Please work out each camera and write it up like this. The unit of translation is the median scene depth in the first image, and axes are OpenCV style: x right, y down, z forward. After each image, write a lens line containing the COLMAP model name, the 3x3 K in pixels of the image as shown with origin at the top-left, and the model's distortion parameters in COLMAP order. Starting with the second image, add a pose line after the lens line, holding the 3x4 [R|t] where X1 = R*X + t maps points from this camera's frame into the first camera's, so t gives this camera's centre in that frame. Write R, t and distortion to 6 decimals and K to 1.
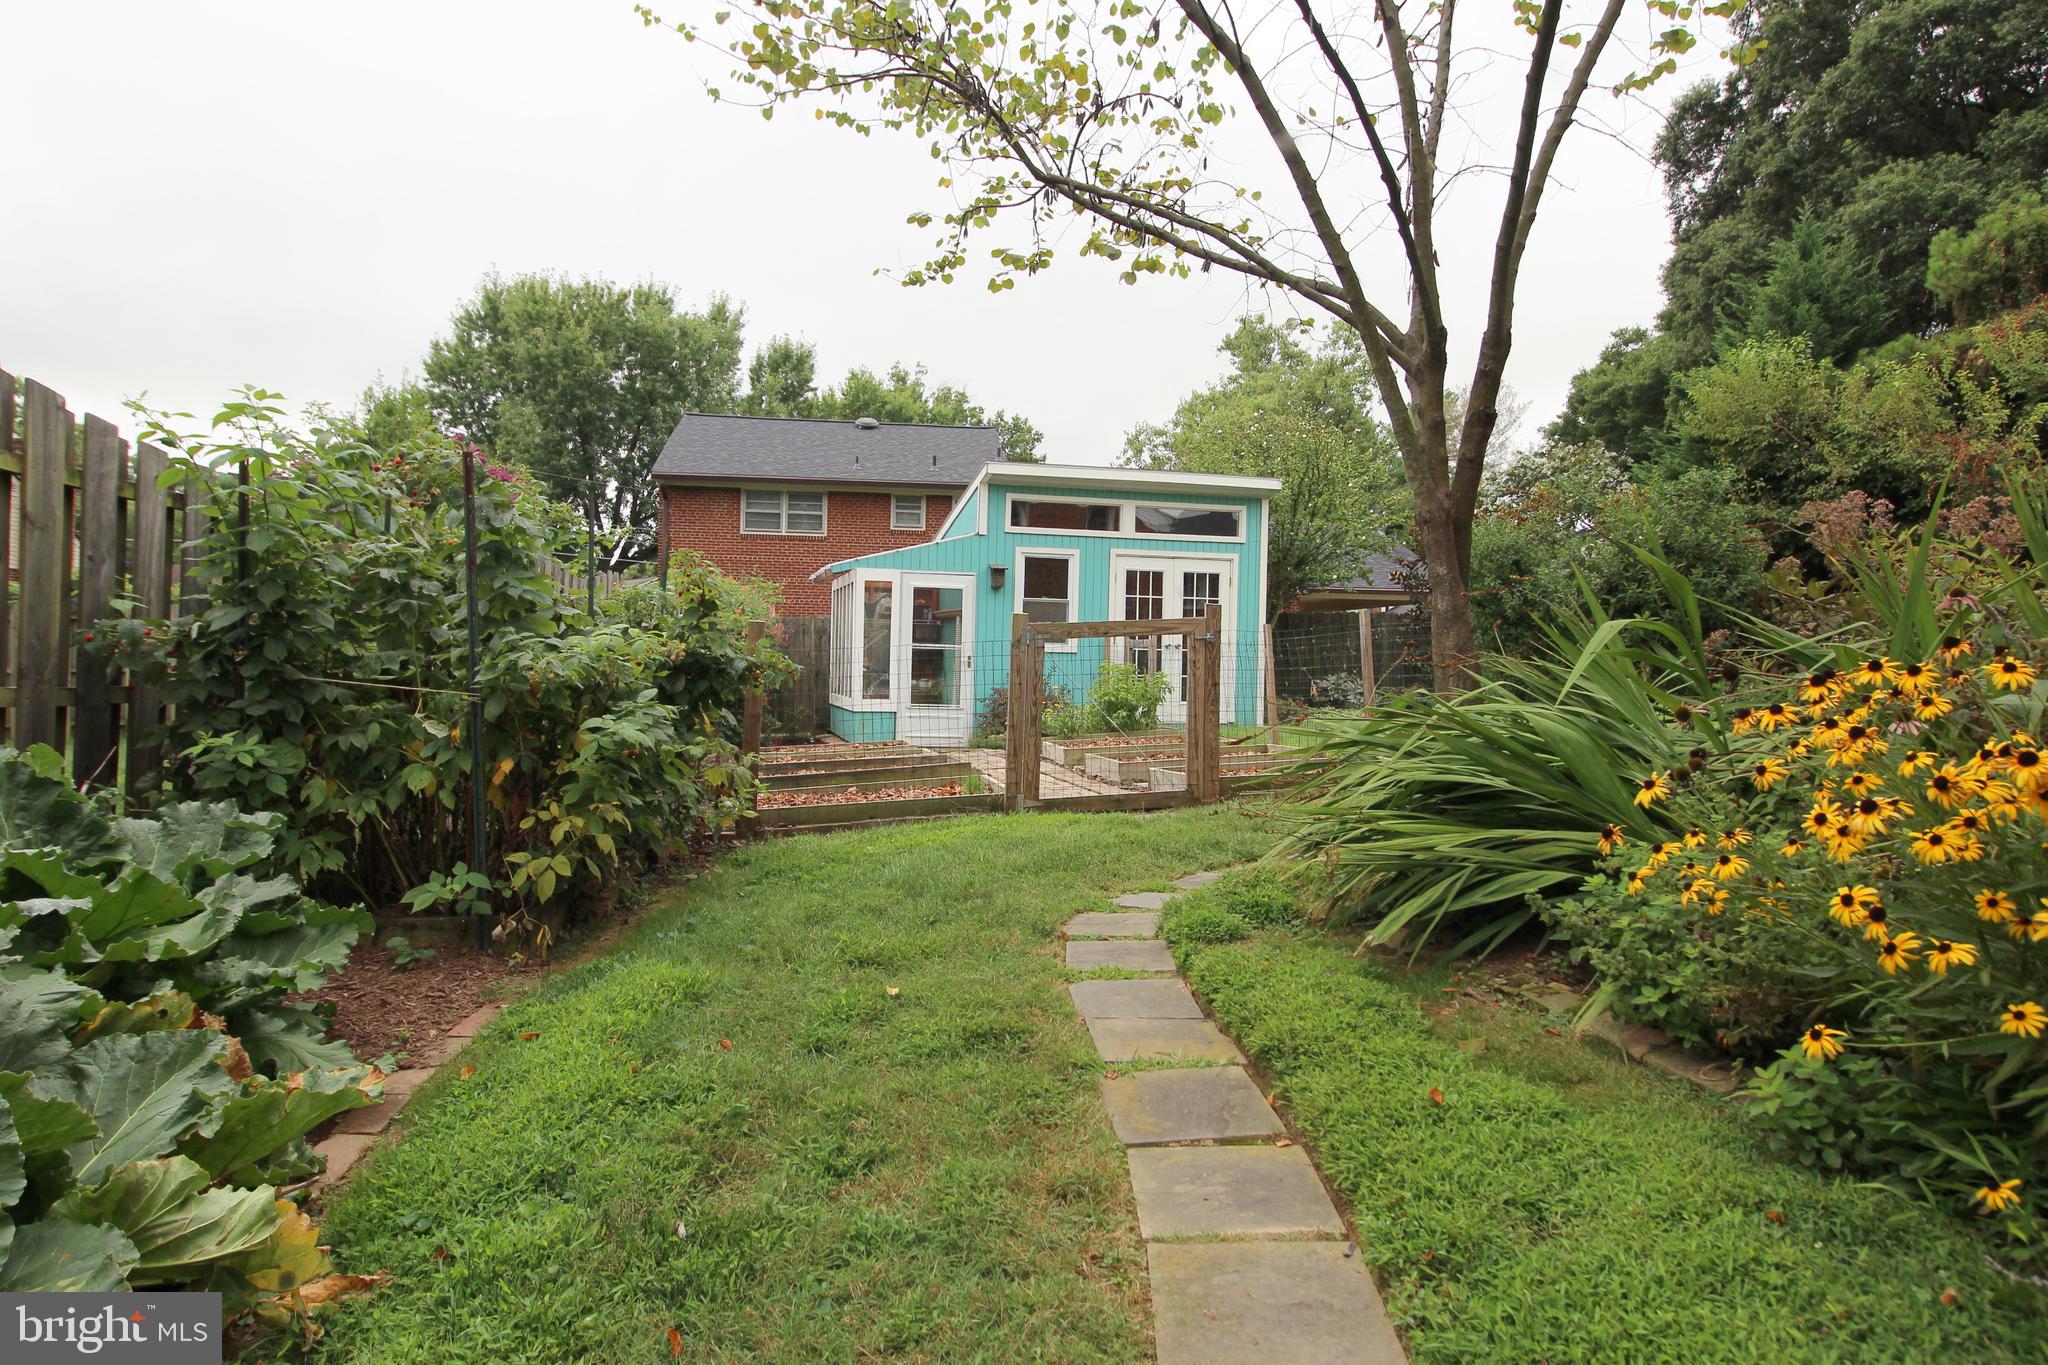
lens RADIAL K [[1166.9, 0, 1008.2], [0, 1166.9, 666.6], [0, 0, 1]] dist [-0.019095, -0.003665]
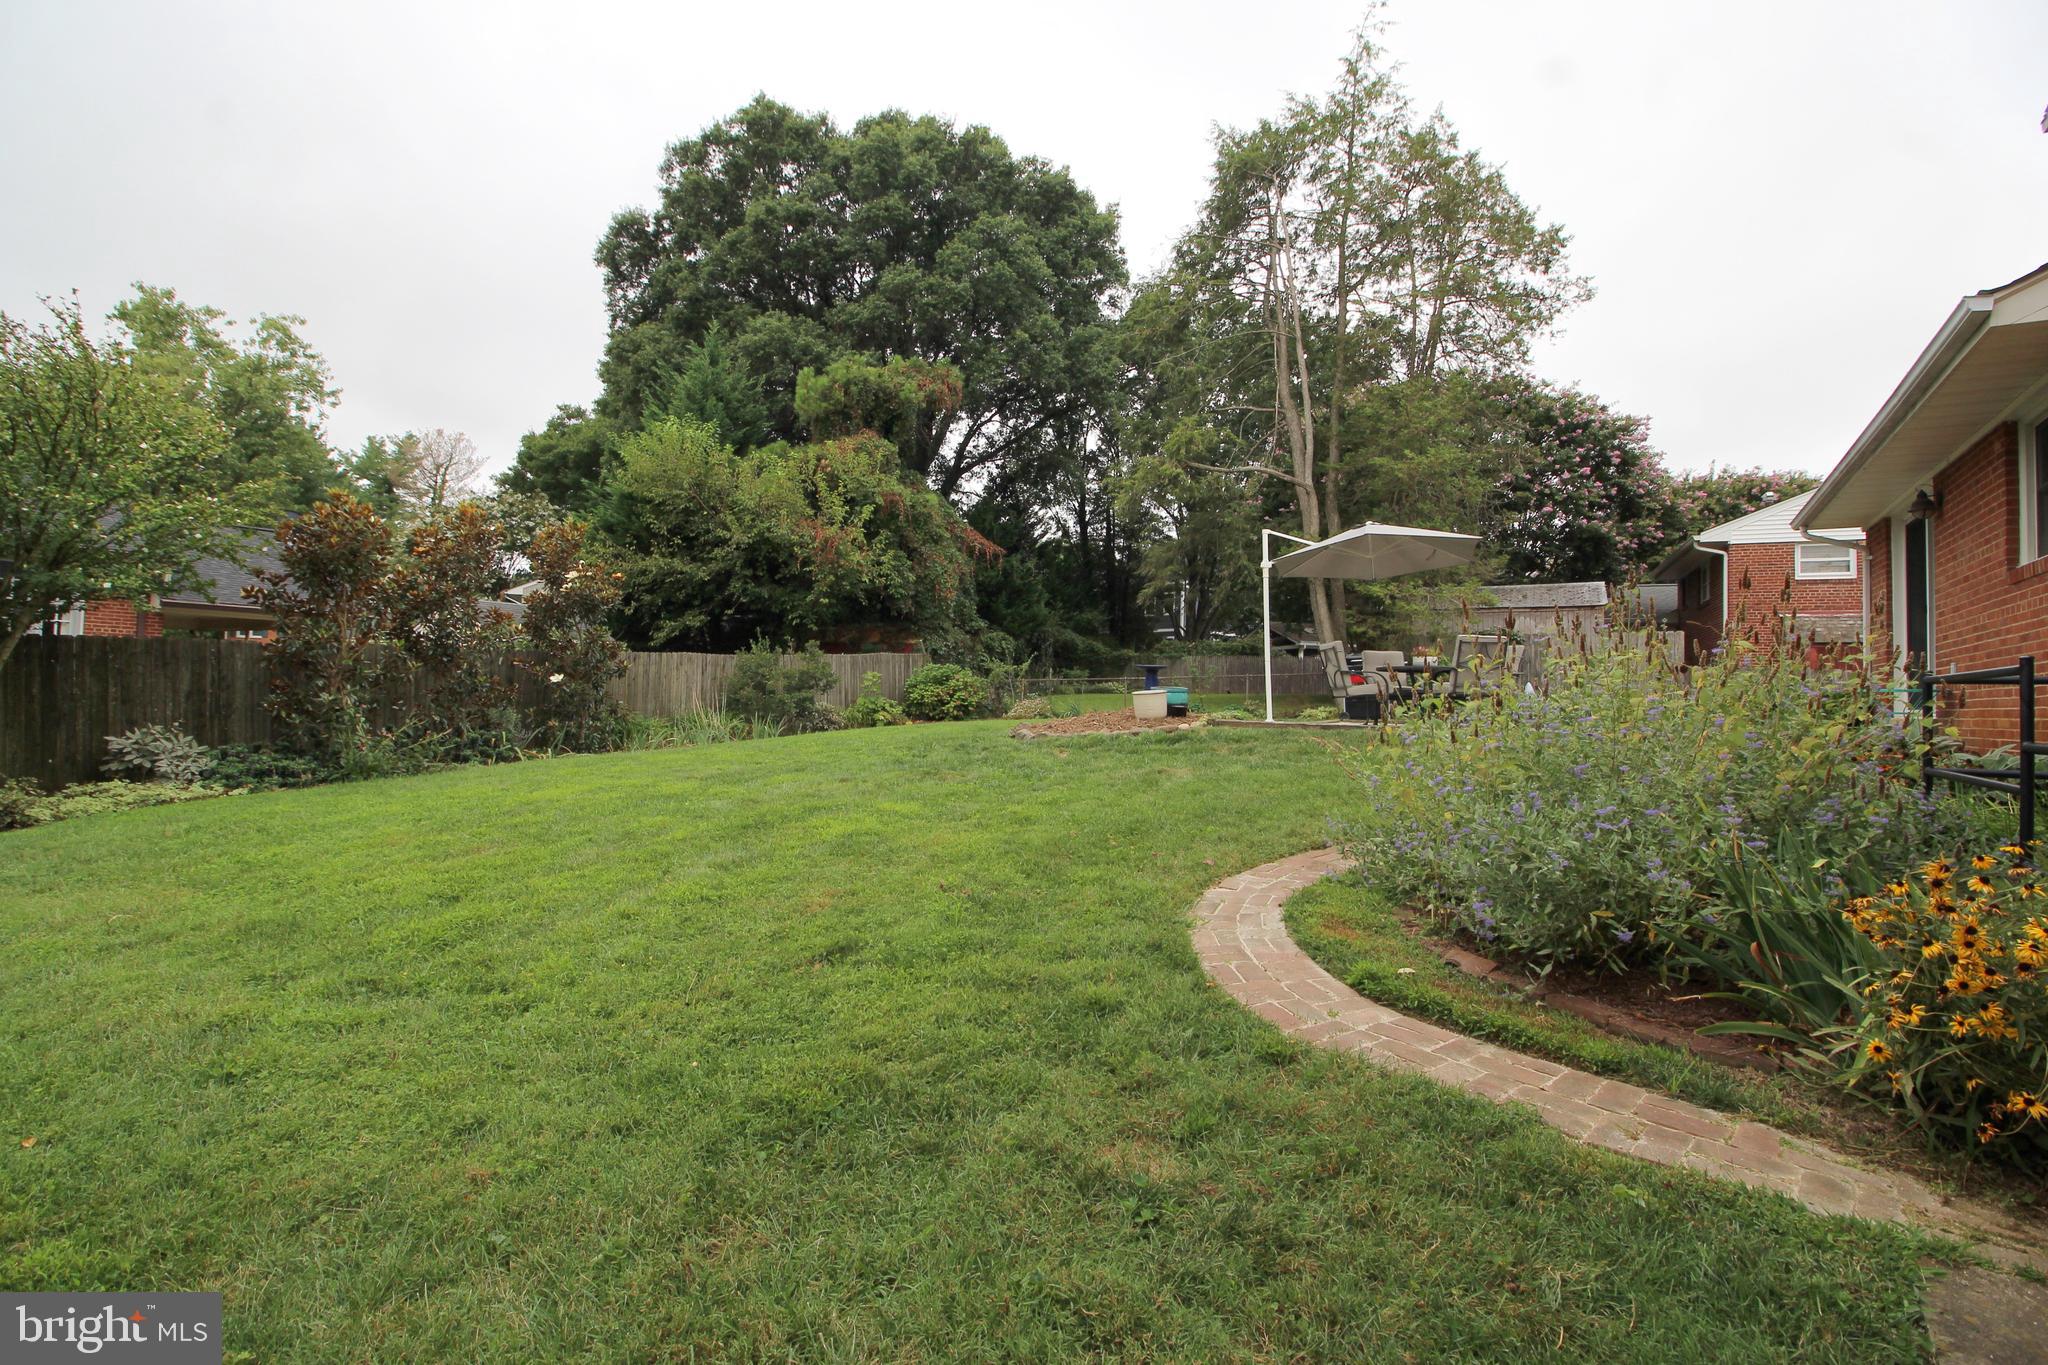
lens RADIAL K [[944.7, 0, 1008.7], [0, 944.7, 667.1], [0, 0, 1]] dist [-0.000938, -0.012239]
pose [[0.598530, 0.021025, 0.800825, 0.075917], [-0.007265, 0.999757, -0.020818, -0.011526], [-0.801068, 0.006642, 0.598537, 0.137010]]
